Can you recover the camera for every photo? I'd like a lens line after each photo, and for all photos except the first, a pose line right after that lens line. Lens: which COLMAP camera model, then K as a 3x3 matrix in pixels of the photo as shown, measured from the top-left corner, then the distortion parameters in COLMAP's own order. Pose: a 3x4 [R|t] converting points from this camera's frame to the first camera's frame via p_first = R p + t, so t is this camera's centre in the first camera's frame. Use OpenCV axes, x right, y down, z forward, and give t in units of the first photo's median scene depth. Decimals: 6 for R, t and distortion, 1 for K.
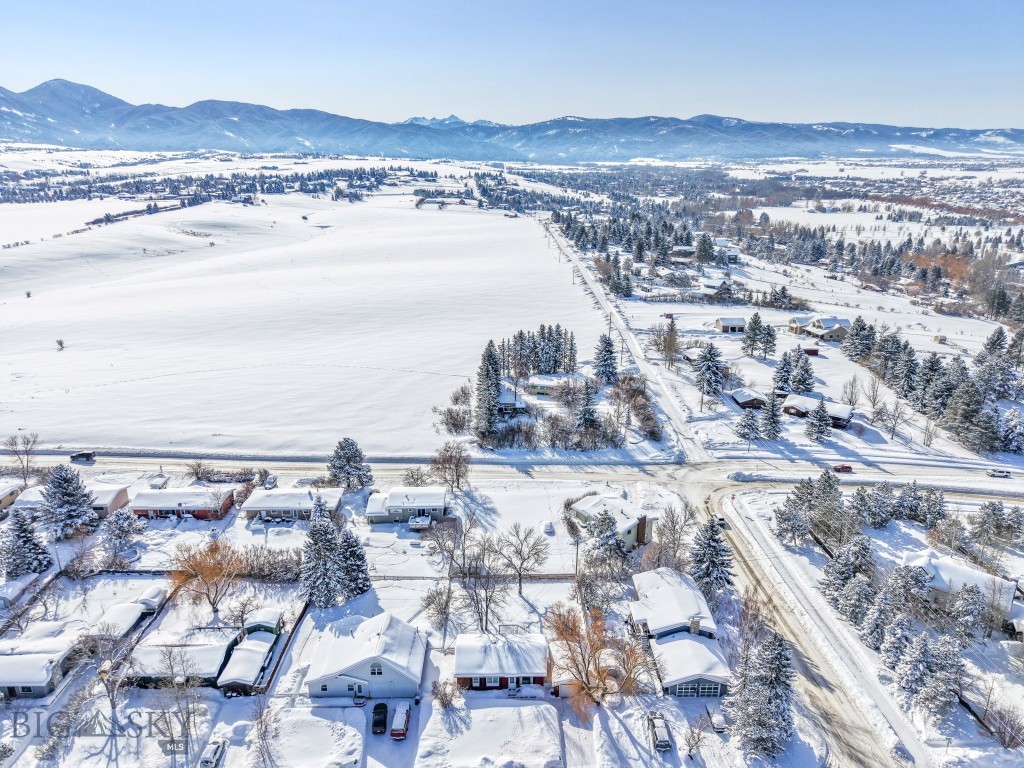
lens RADIAL K [[724.3, 0, 512.0], [0, 724.3, 384.0], [0, 0, 1]] dist [-0.010531, -0.000506]
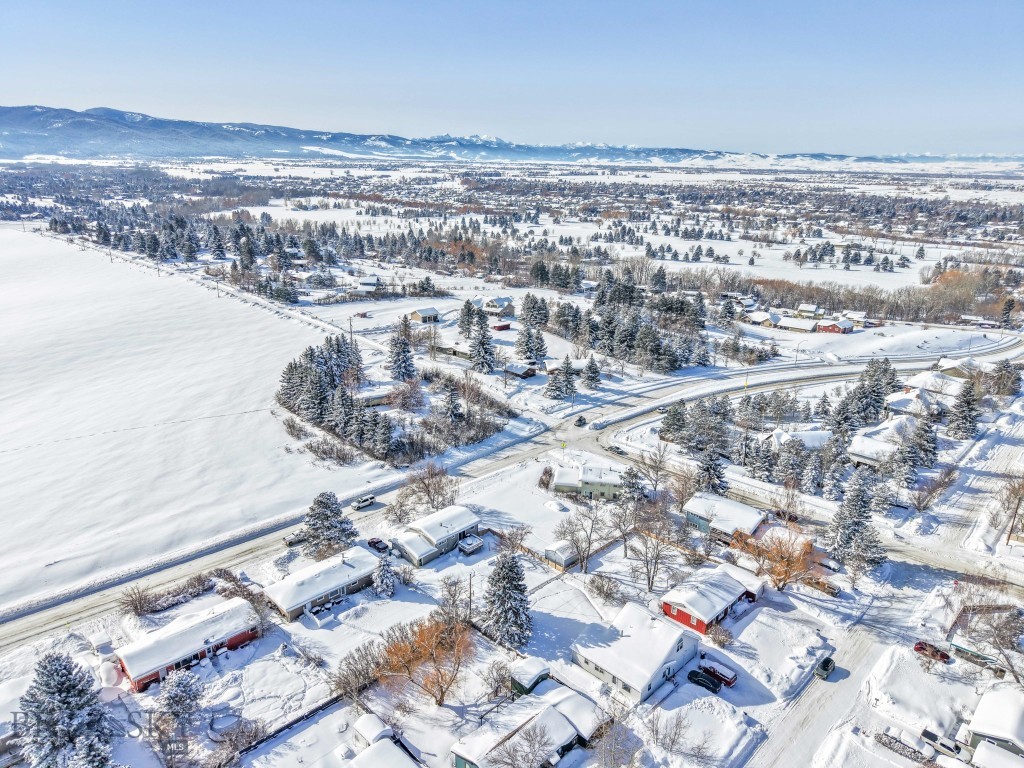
lens RADIAL K [[724.3, 0, 512.0], [0, 724.3, 384.0], [0, 0, 1]] dist [-0.010531, -0.000506]
pose [[0.689913, -0.199518, 0.695854, -0.122092], [0.198077, 0.976612, 0.083632, -0.014570], [-0.696266, 0.080135, 0.713297, 0.044910]]
